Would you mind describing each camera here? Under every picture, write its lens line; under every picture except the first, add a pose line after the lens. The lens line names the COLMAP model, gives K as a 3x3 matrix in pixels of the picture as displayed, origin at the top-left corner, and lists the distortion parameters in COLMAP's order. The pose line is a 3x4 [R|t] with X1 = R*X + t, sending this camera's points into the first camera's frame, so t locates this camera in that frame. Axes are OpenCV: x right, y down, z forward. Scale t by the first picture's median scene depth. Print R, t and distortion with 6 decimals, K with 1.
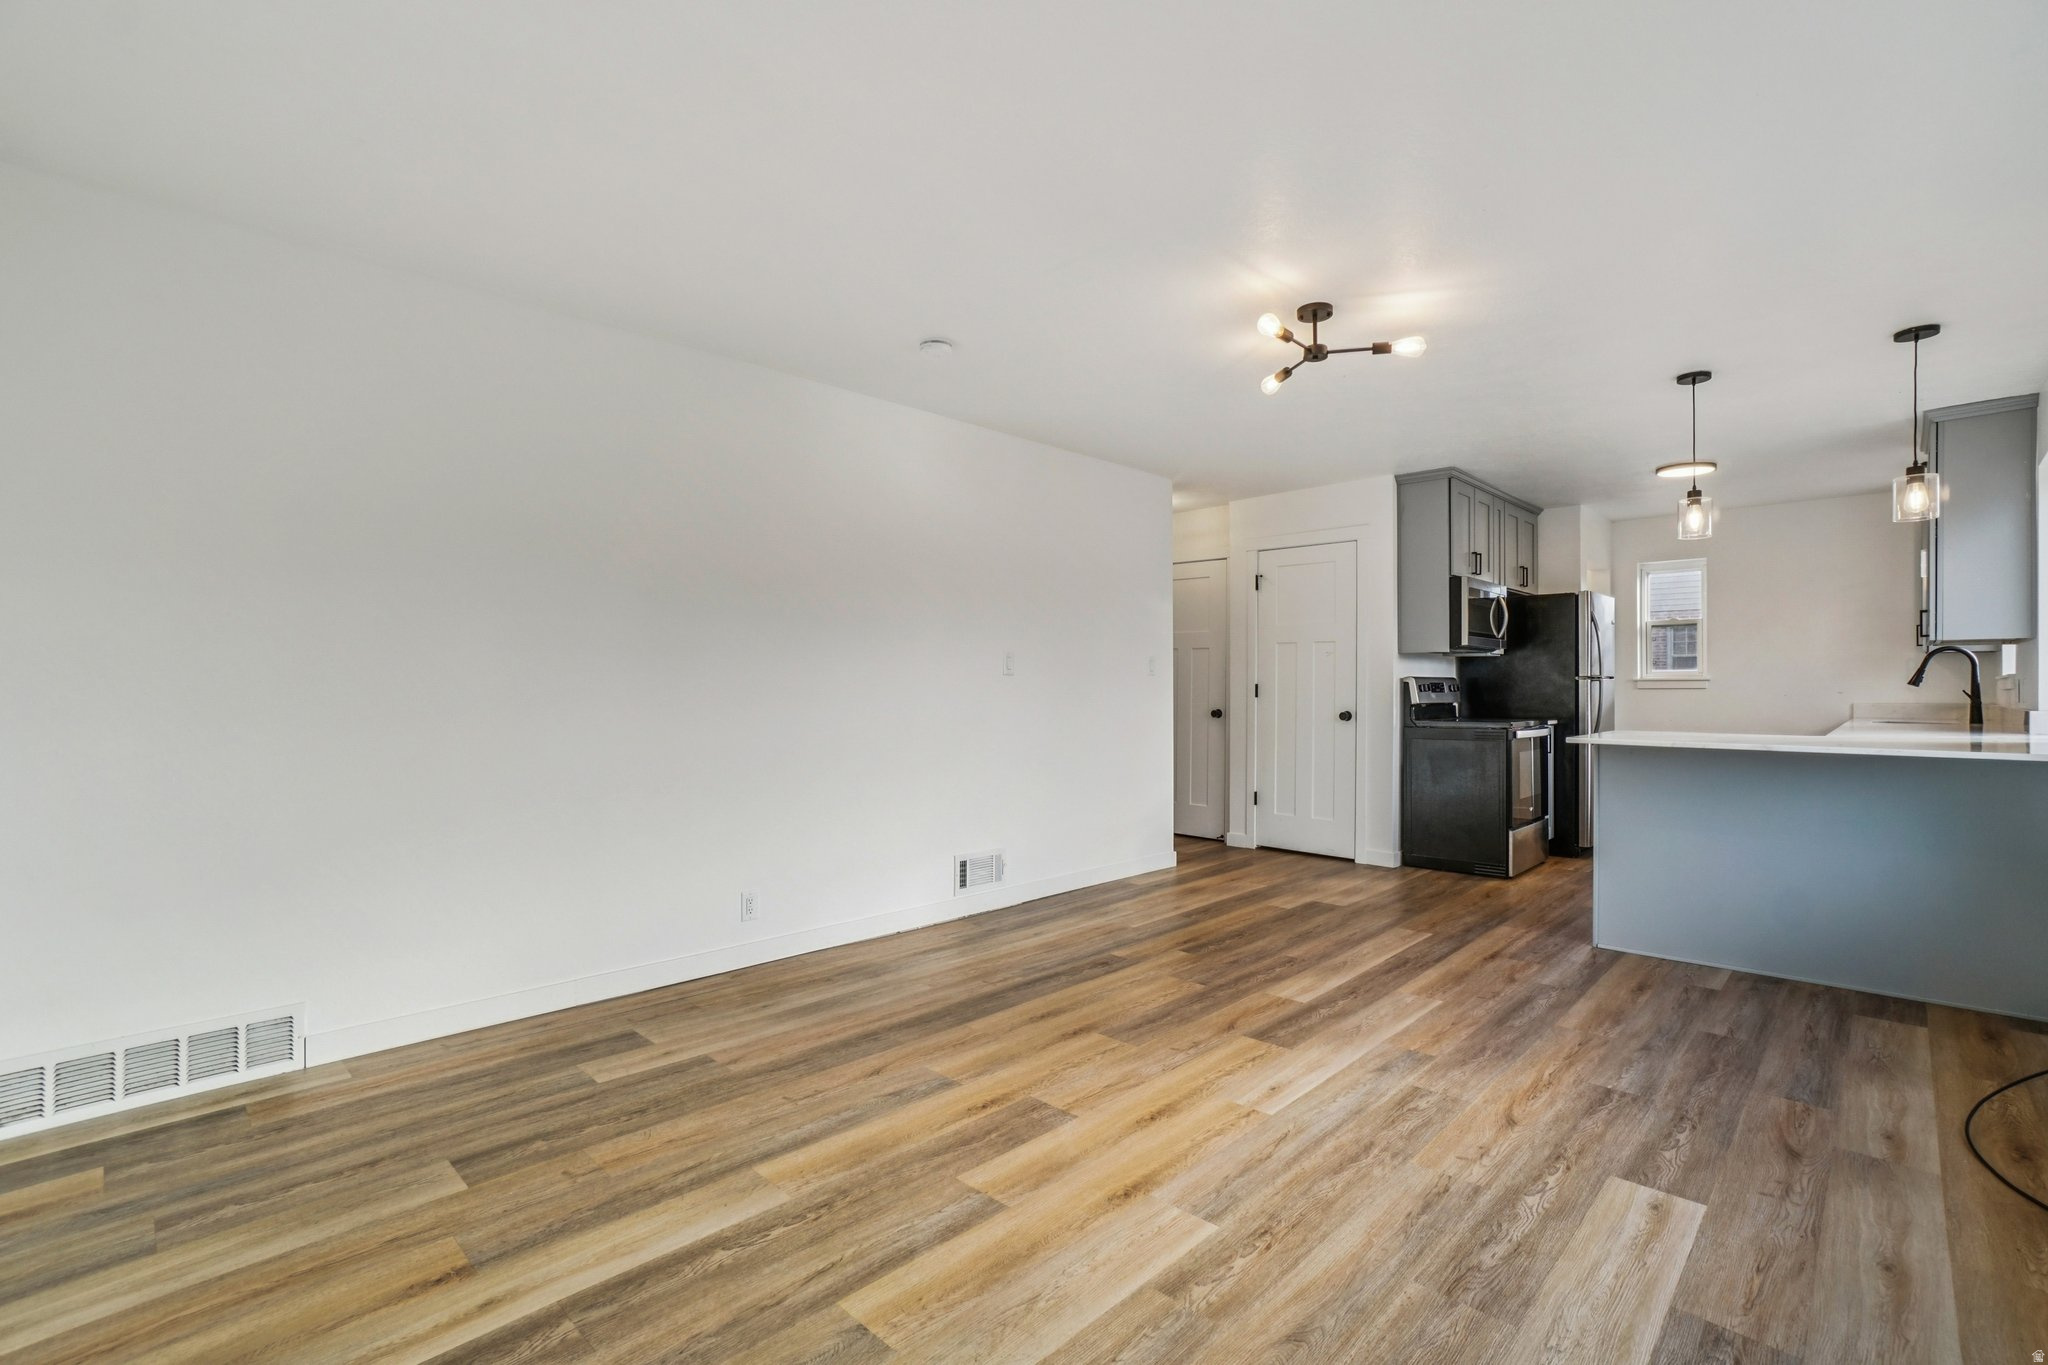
lens RADIAL K [[922.8, 0, 1000.6], [0, 922.8, 687.4], [0, 0, 1]] dist [-0.050030, 0.026218]
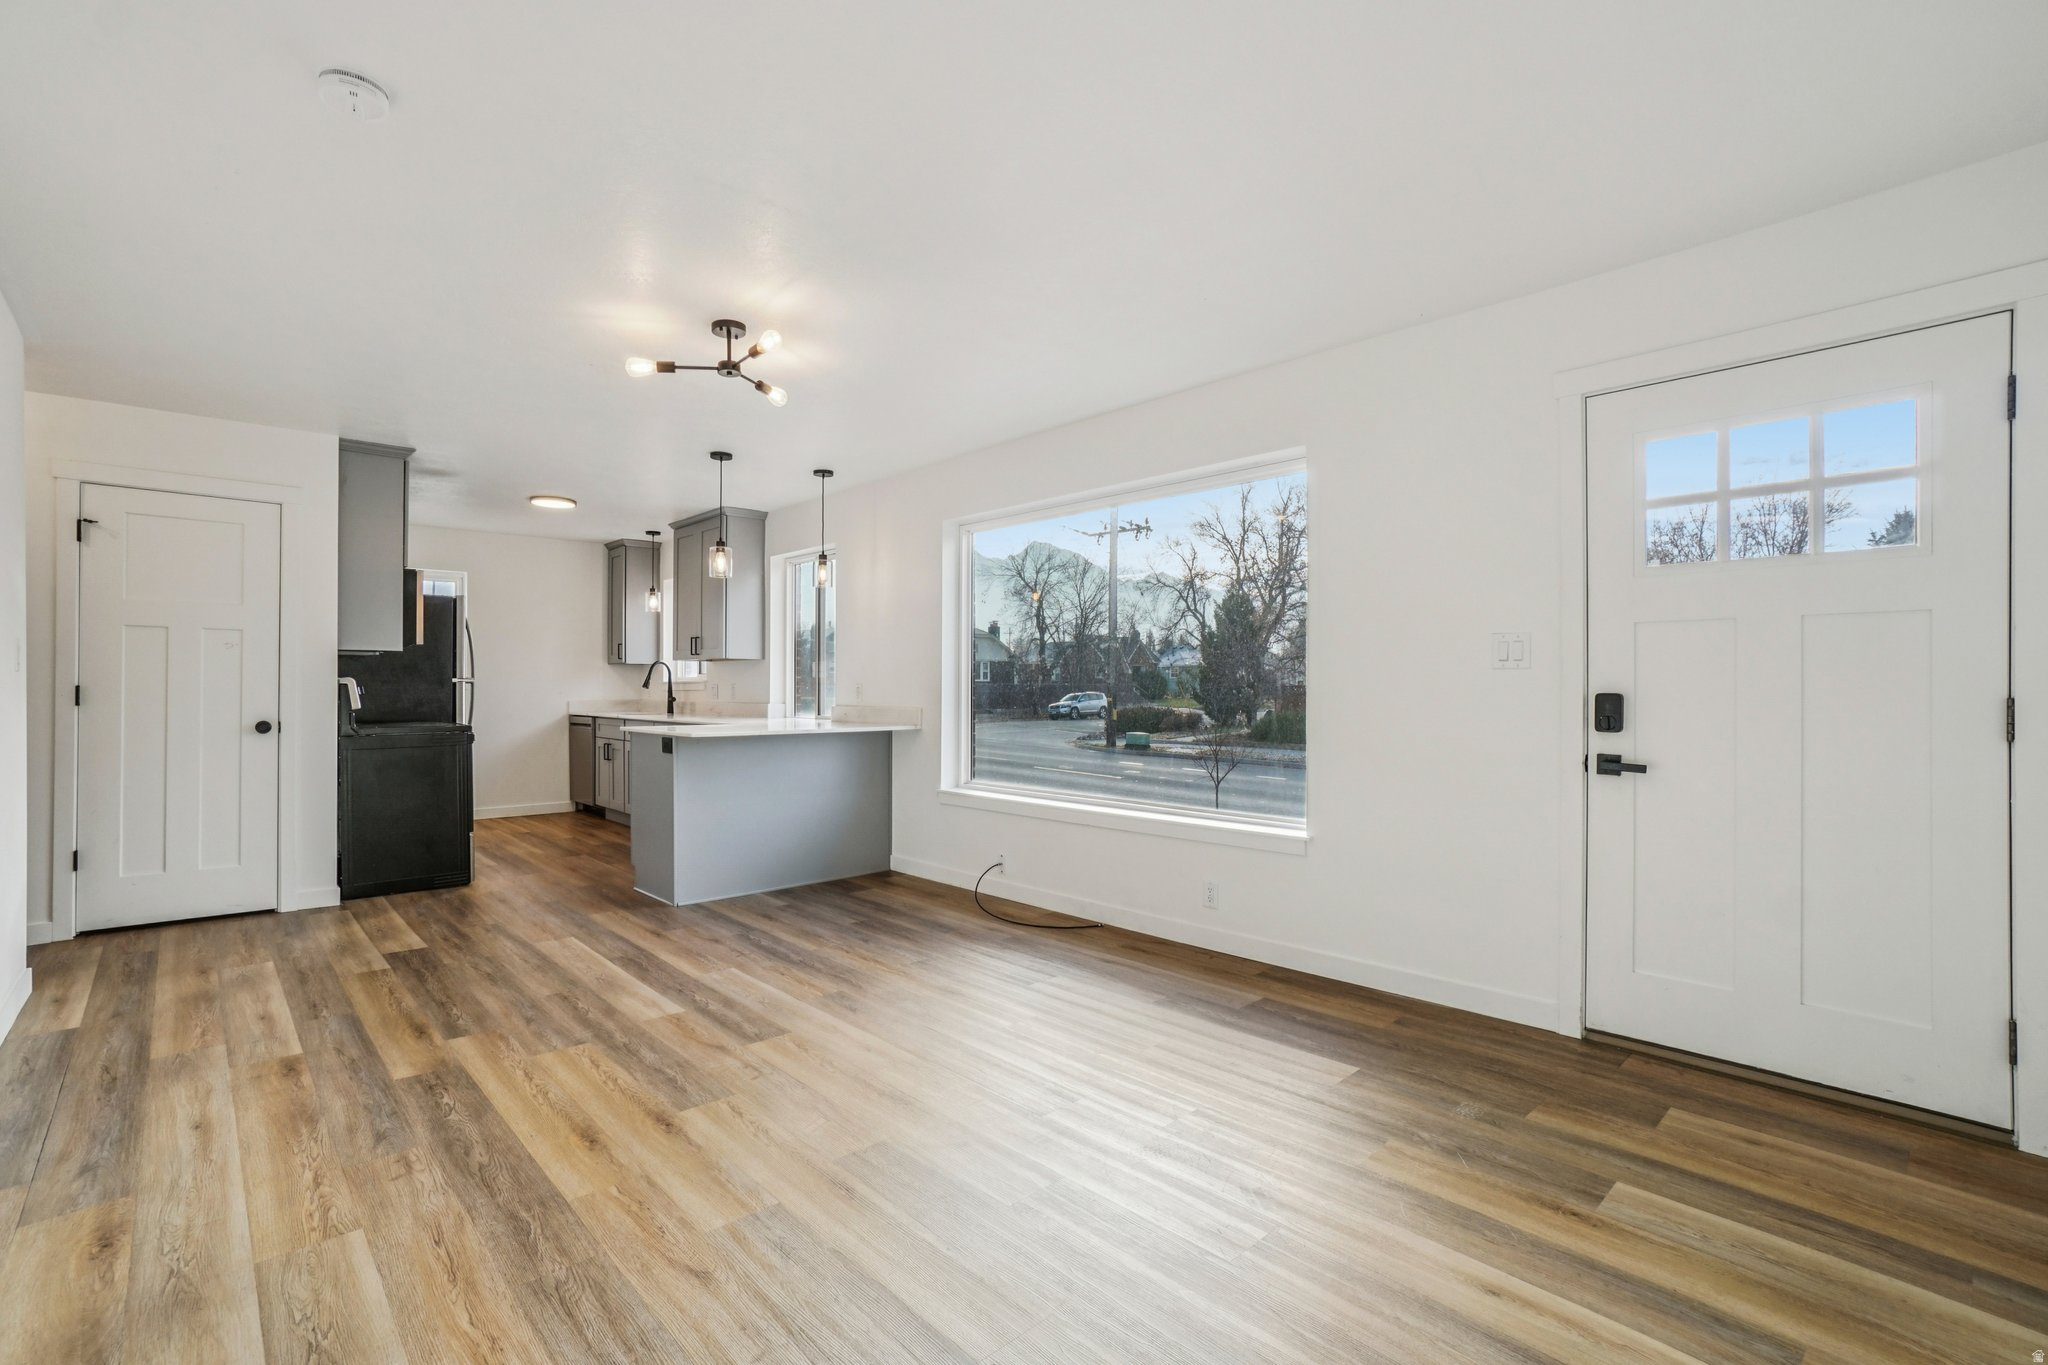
lens RADIAL K [[922.8, 0, 1000.6], [0, 922.8, 687.4], [0, 0, 1]] dist [-0.050030, 0.026218]
pose [[0.046380, -0.001310, 0.998923, -0.559784], [-0.000190, 0.999999, 0.001320, -0.005764], [-0.998924, -0.000251, 0.046380, 0.535712]]
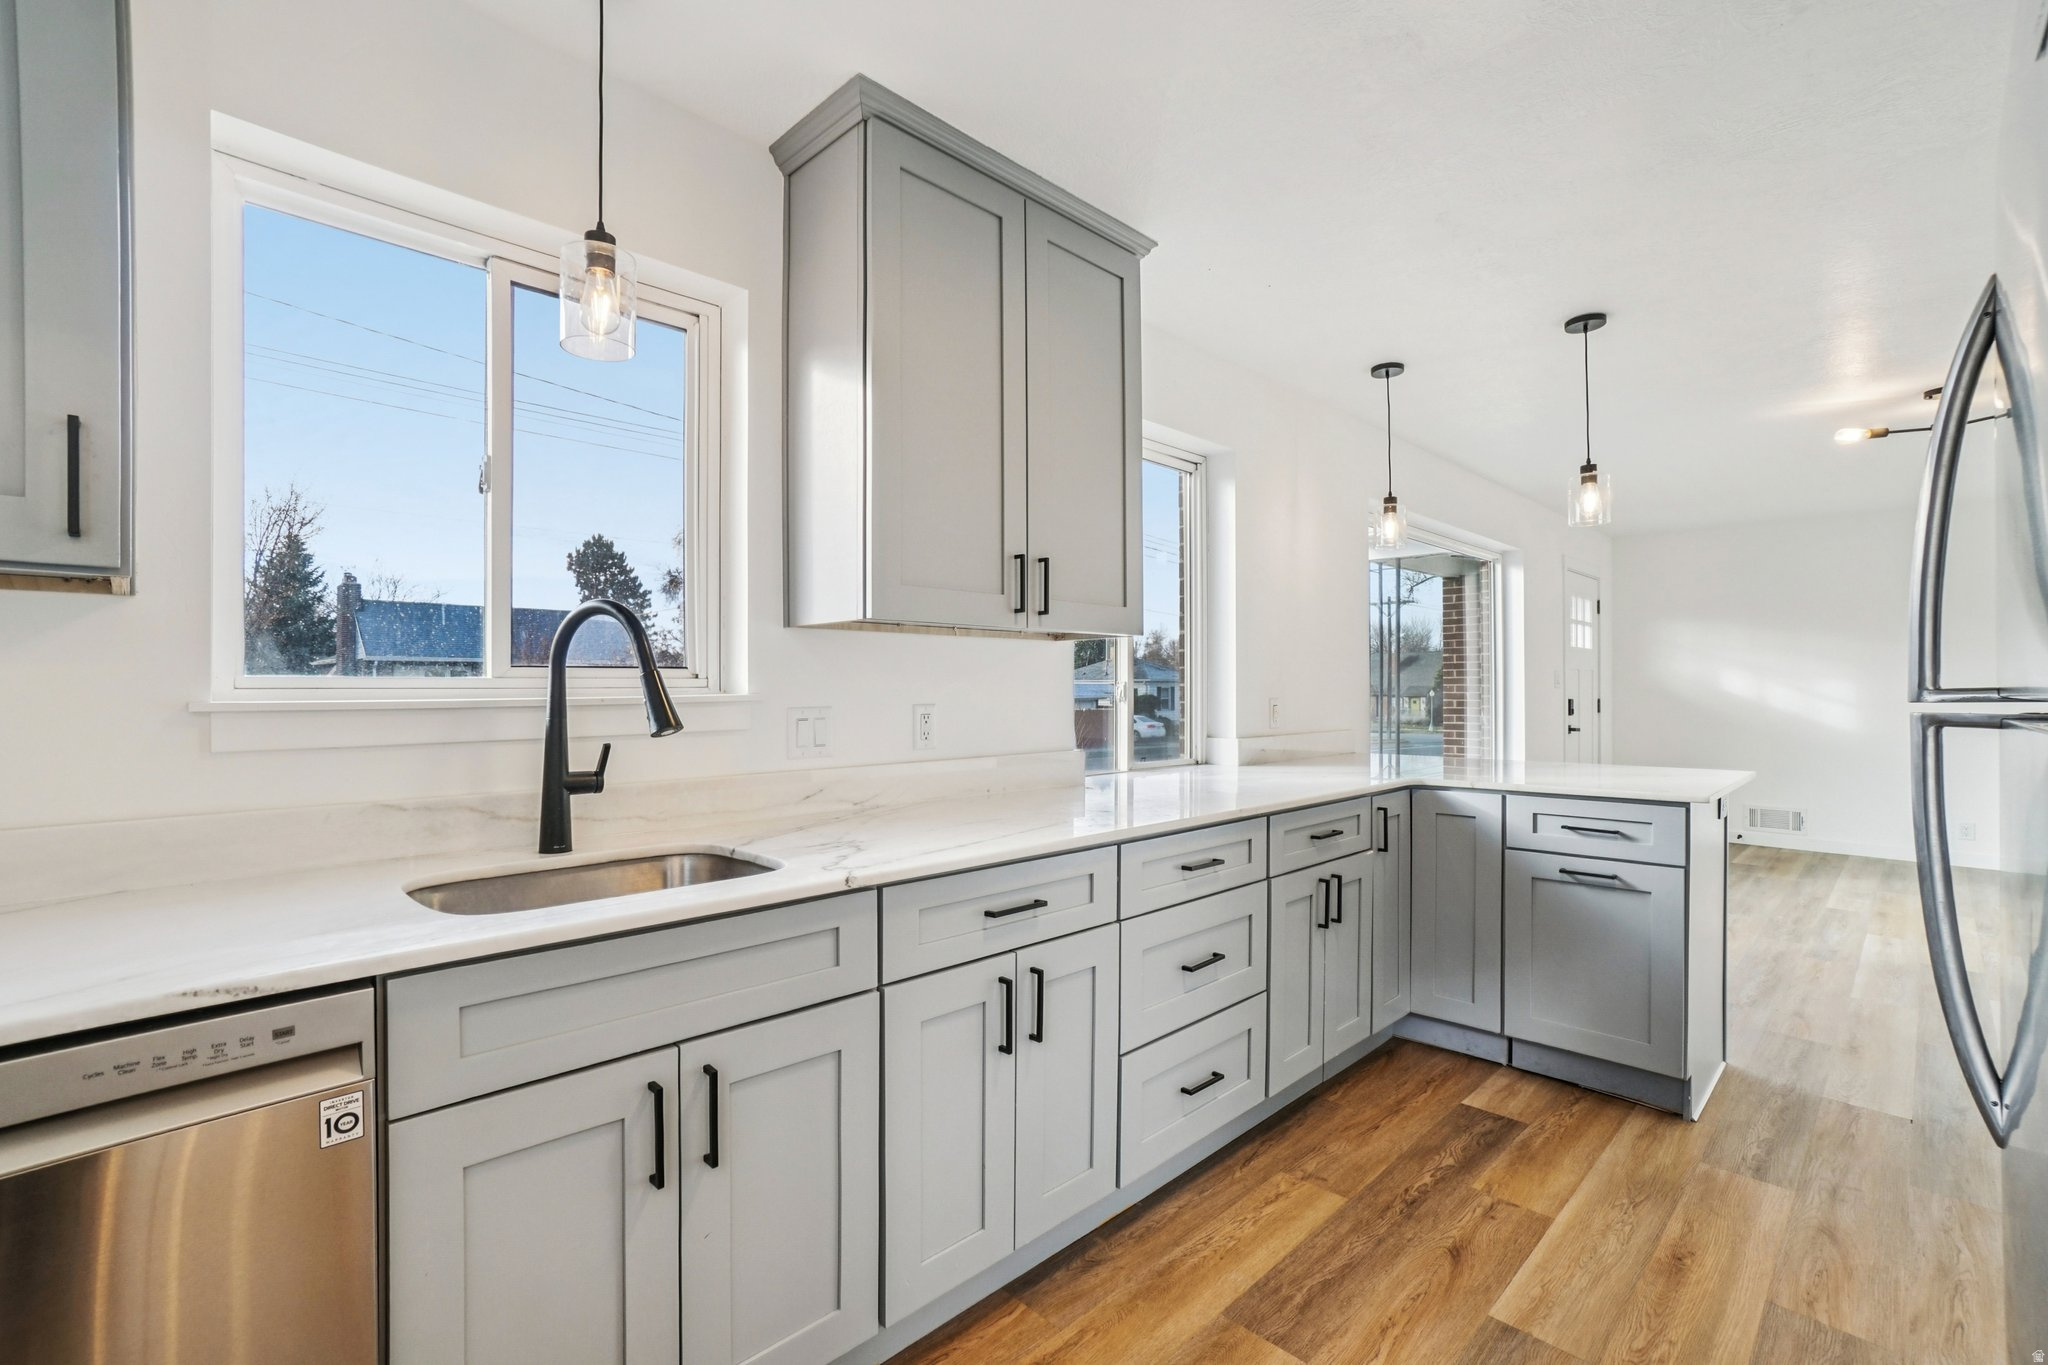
lens RADIAL K [[887.2, 0, 1013.5], [0, 887.2, 686.9], [0, 0, 1]] dist [-0.035782, 0.022679]
pose [[-0.999766, 0.000580, 0.021634, 1.275908], [0.000555, 0.999999, -0.001140, -0.021949], [-0.021635, -0.001128, -0.999765, 1.807533]]
